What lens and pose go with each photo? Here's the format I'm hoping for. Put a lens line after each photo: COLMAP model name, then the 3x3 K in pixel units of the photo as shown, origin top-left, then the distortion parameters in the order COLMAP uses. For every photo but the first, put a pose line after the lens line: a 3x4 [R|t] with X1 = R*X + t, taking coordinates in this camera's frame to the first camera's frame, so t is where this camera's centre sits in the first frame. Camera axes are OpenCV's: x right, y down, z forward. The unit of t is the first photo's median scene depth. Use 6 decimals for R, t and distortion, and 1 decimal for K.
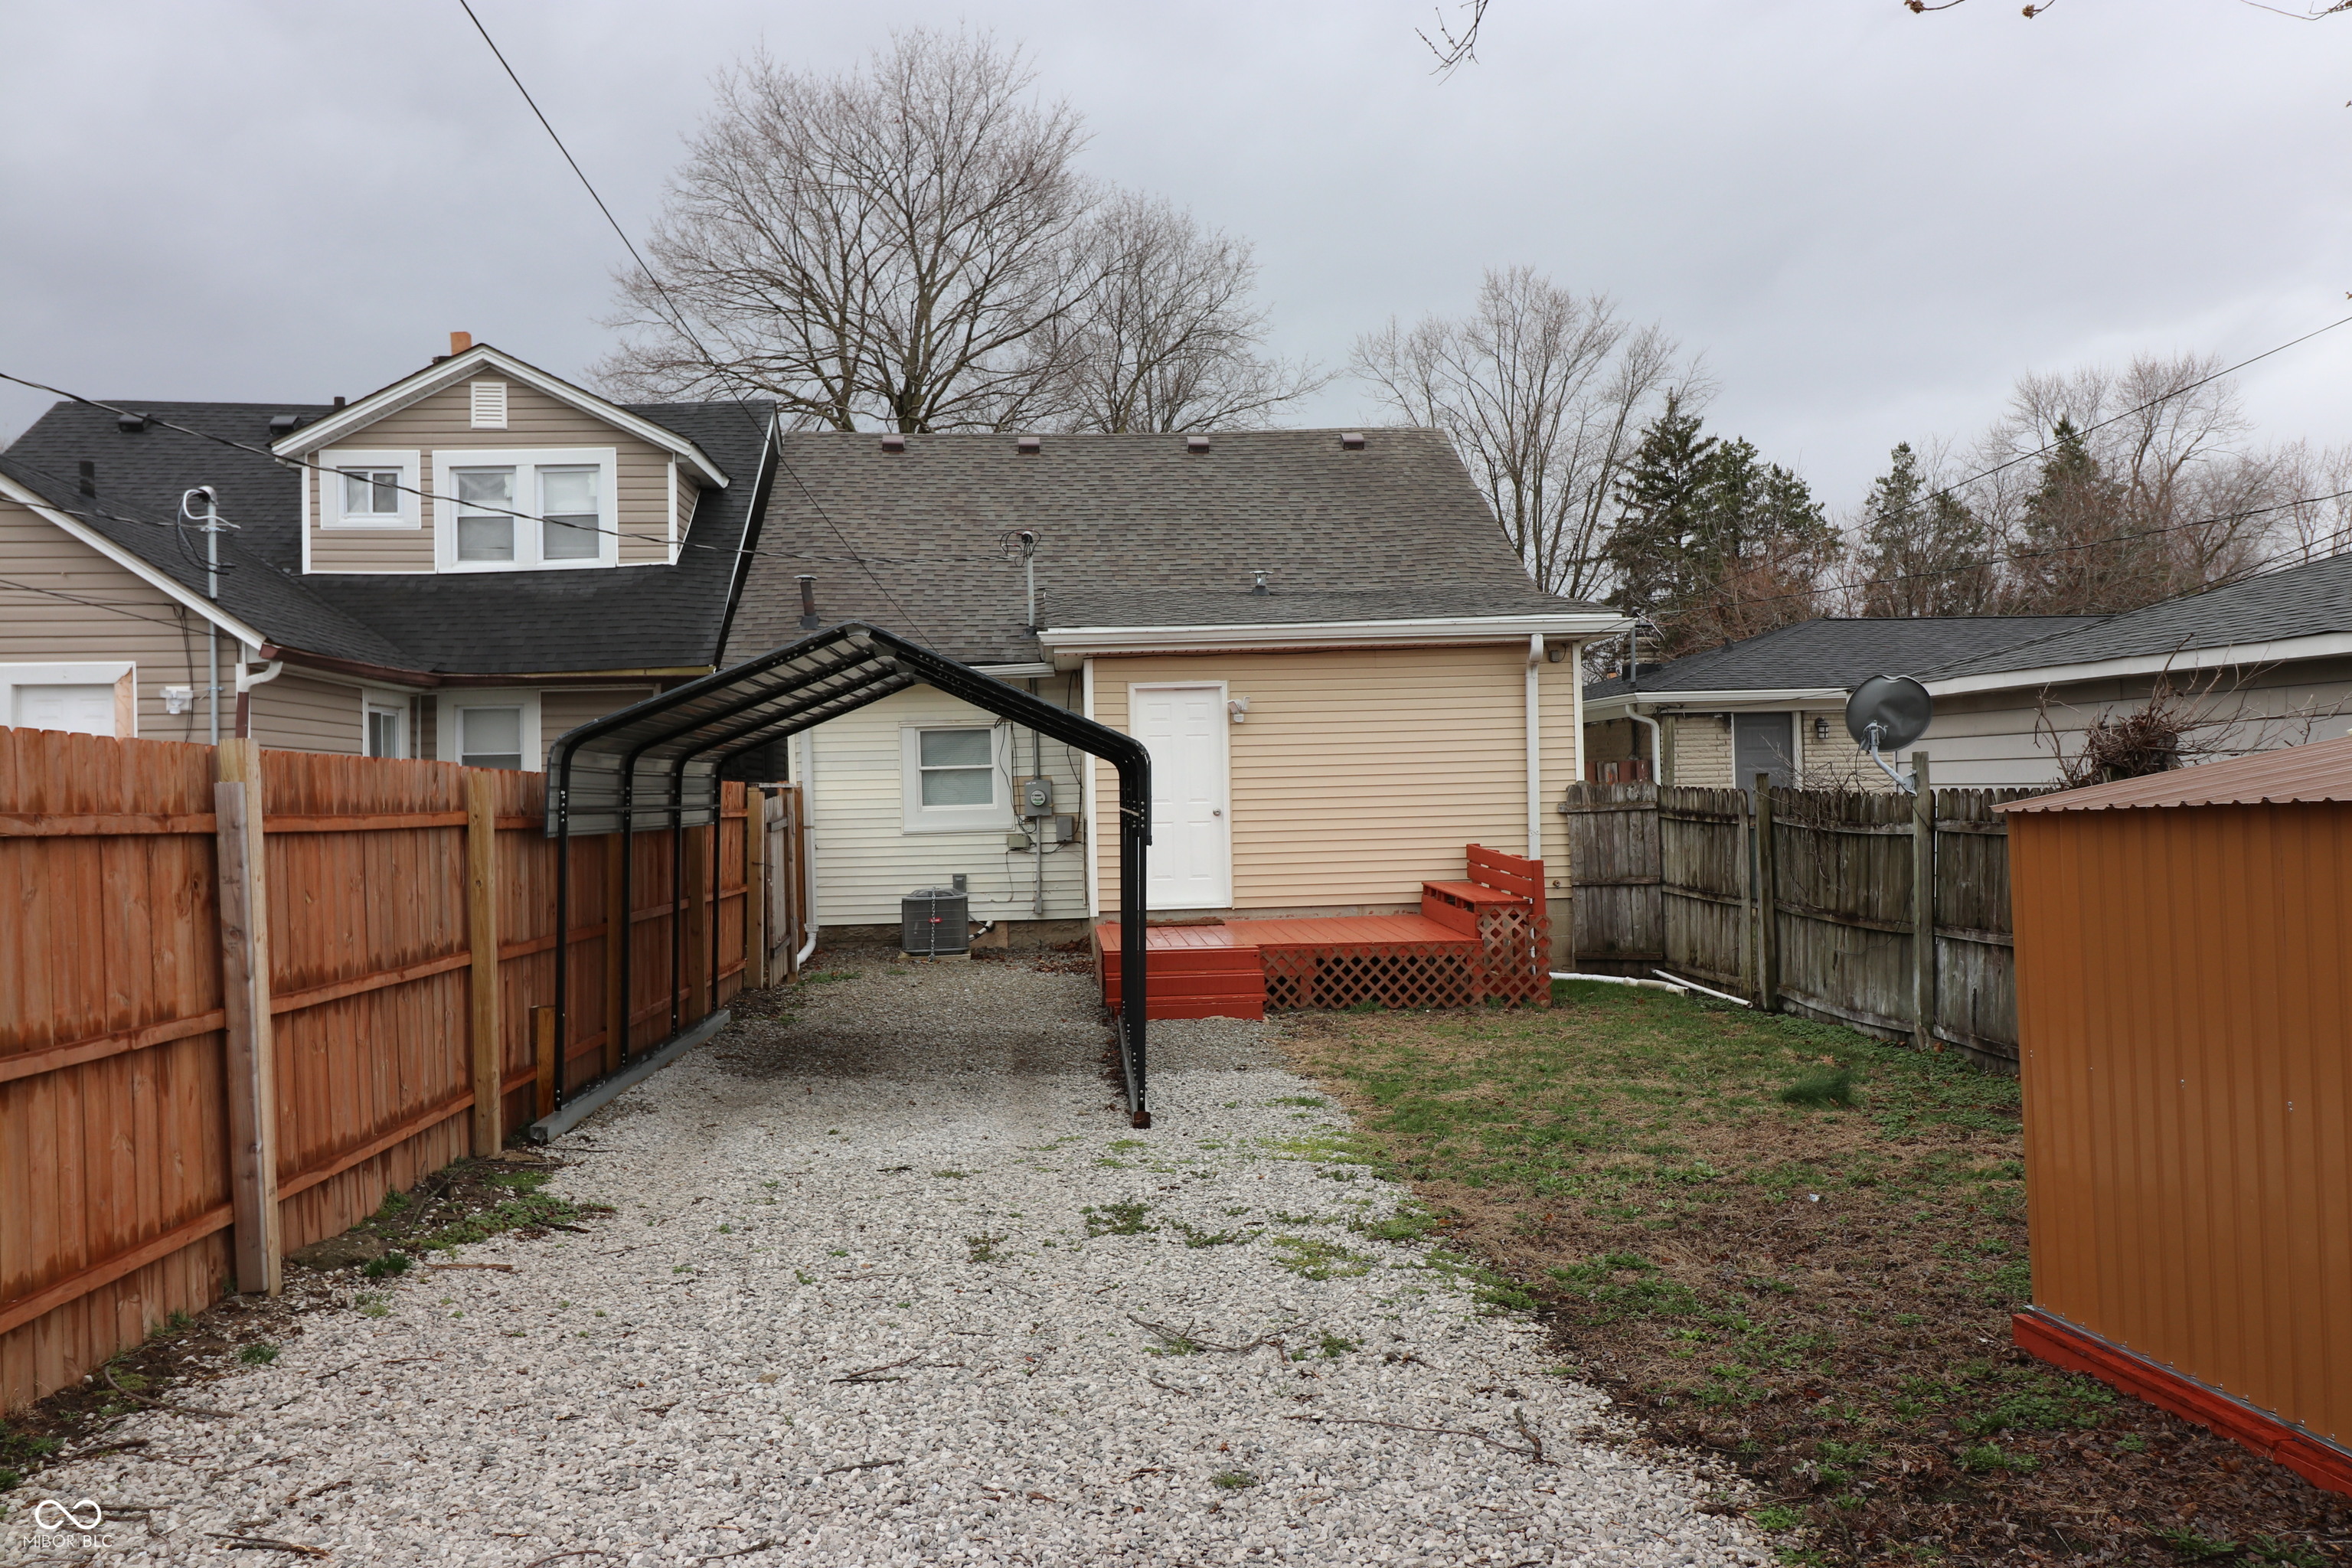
lens RADIAL K [[1693.2, 0, 1184.2], [0, 1693.2, 766.5], [0, 0, 1]] dist [0.012775, 0.000989]
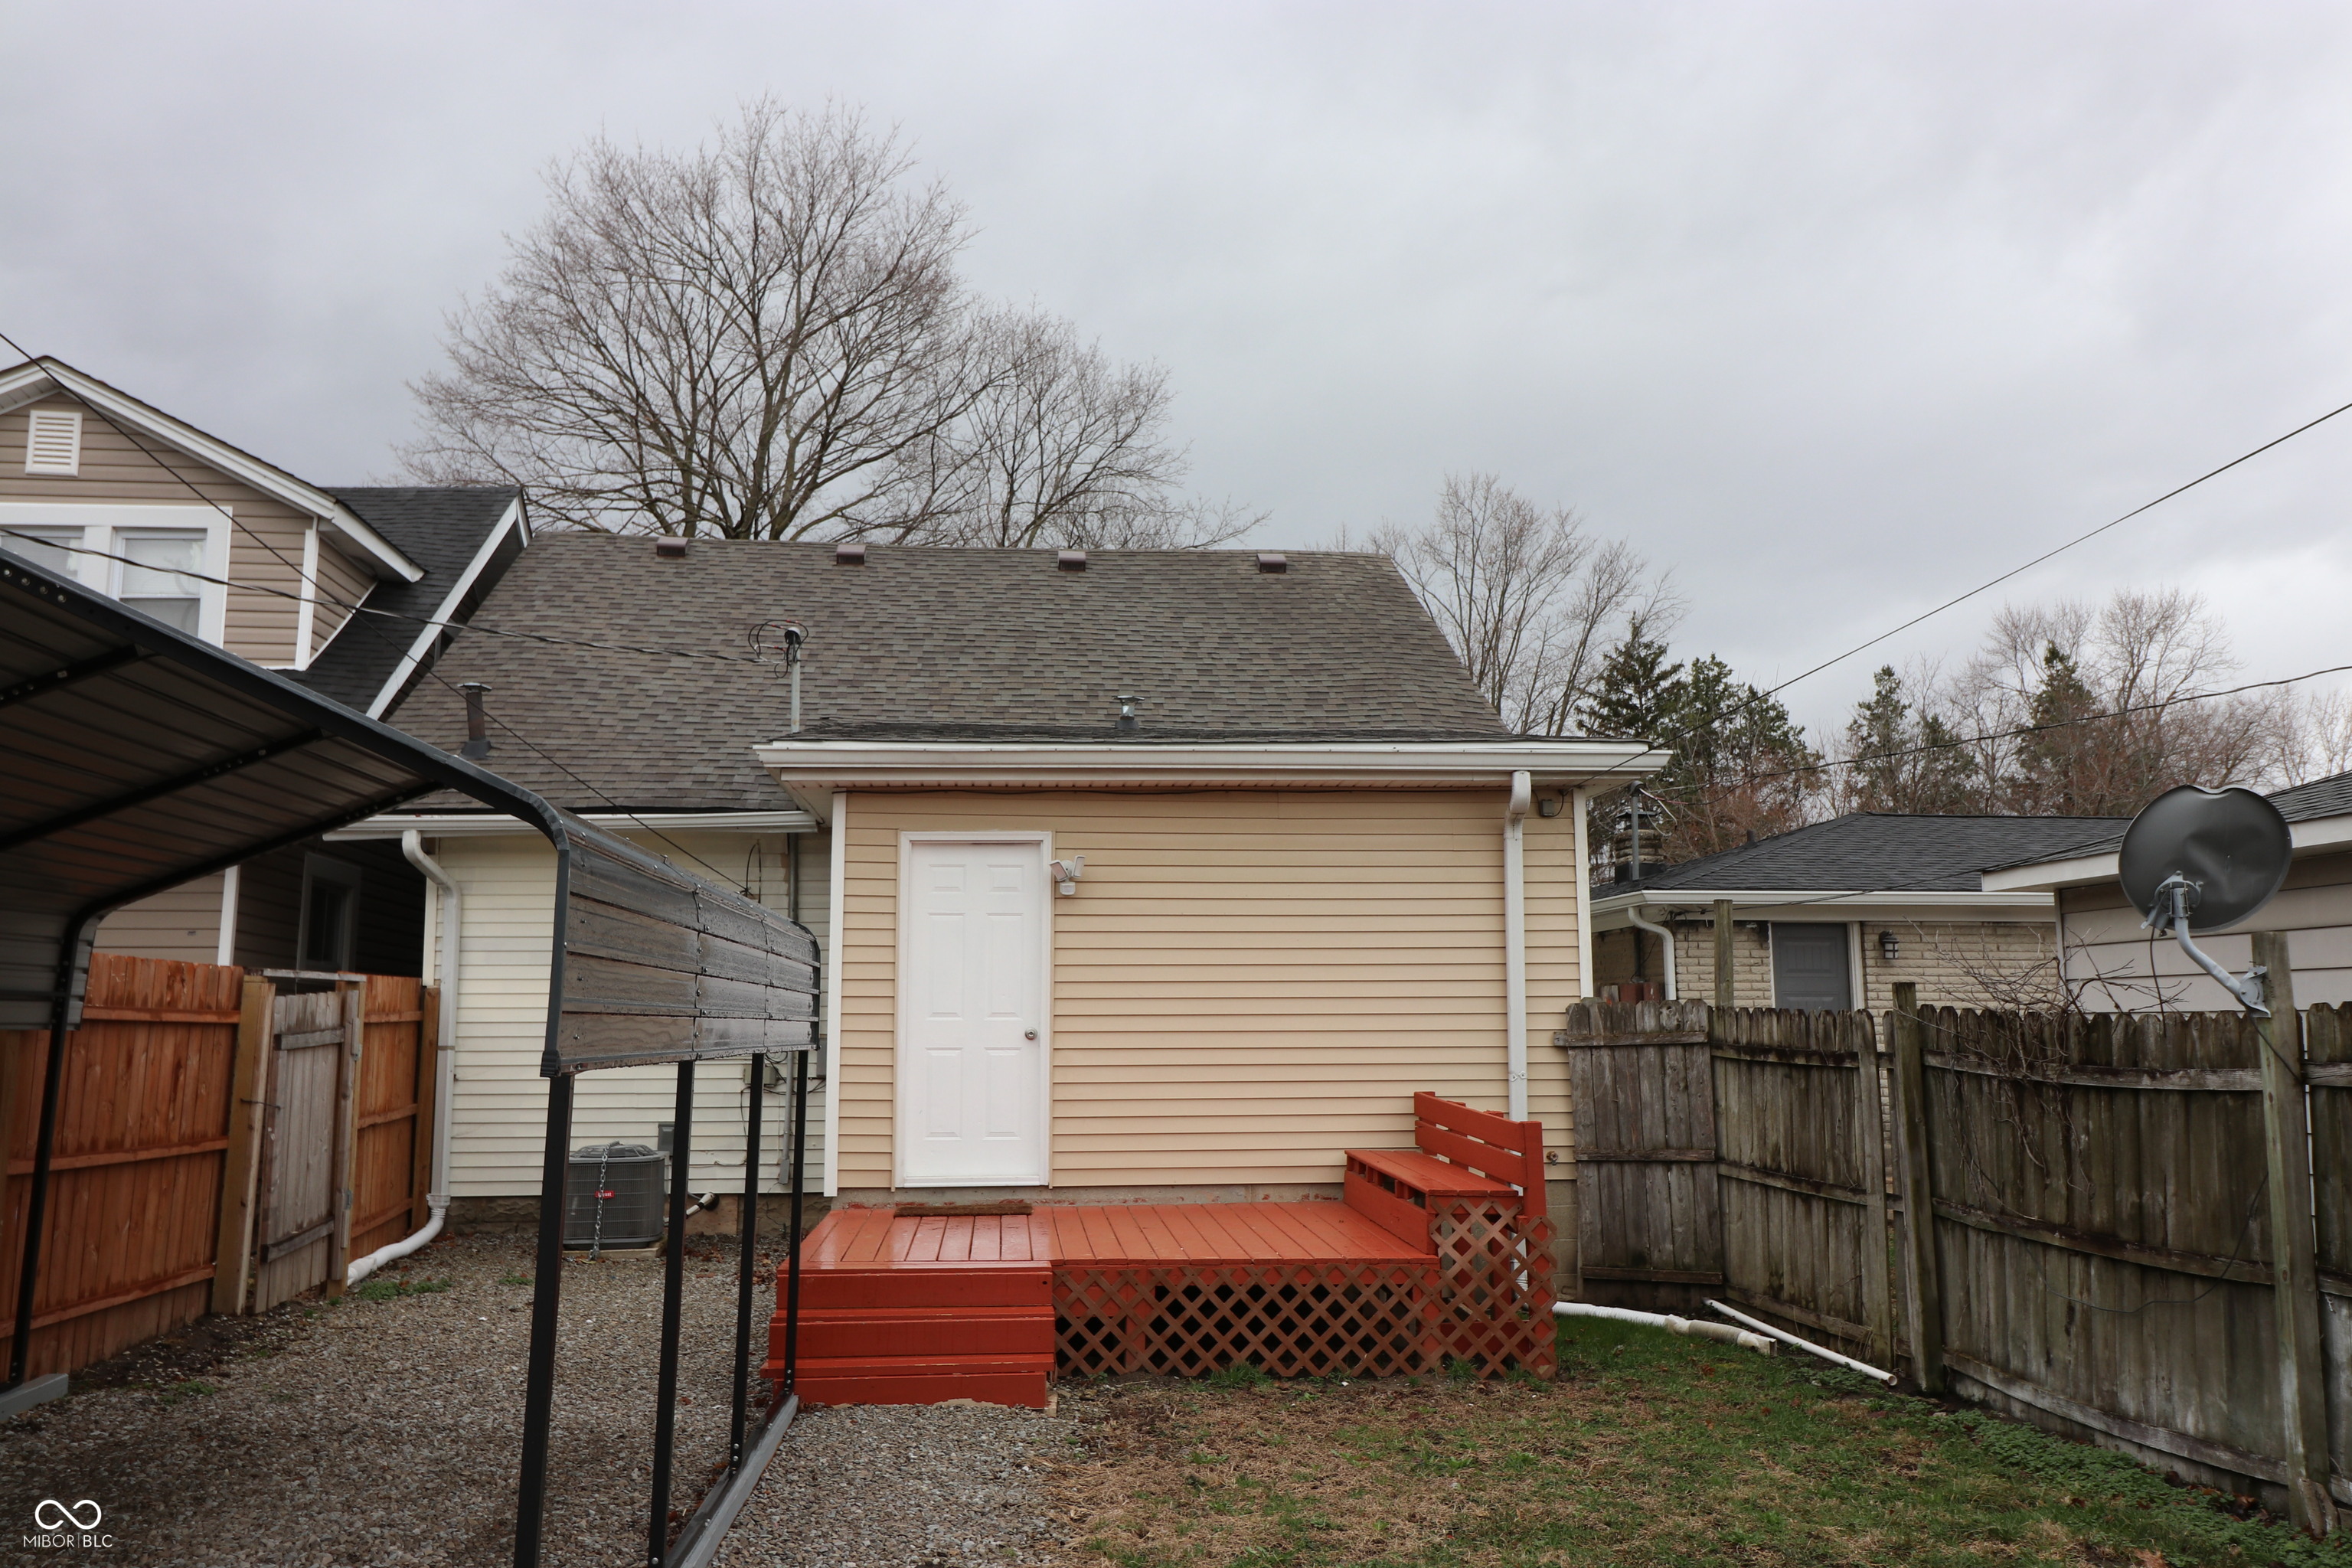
lens RADIAL K [[1697.2, 0, 1176.0], [0, 1697.2, 784.0], [0, 0, 1]] dist [0.011990, -0.003143]
pose [[0.999507, 0.023966, 0.020262, 0.068395], [-0.021114, 0.991181, -0.130819, 0.018270], [-0.023218, 0.130326, 0.991199, 0.393565]]
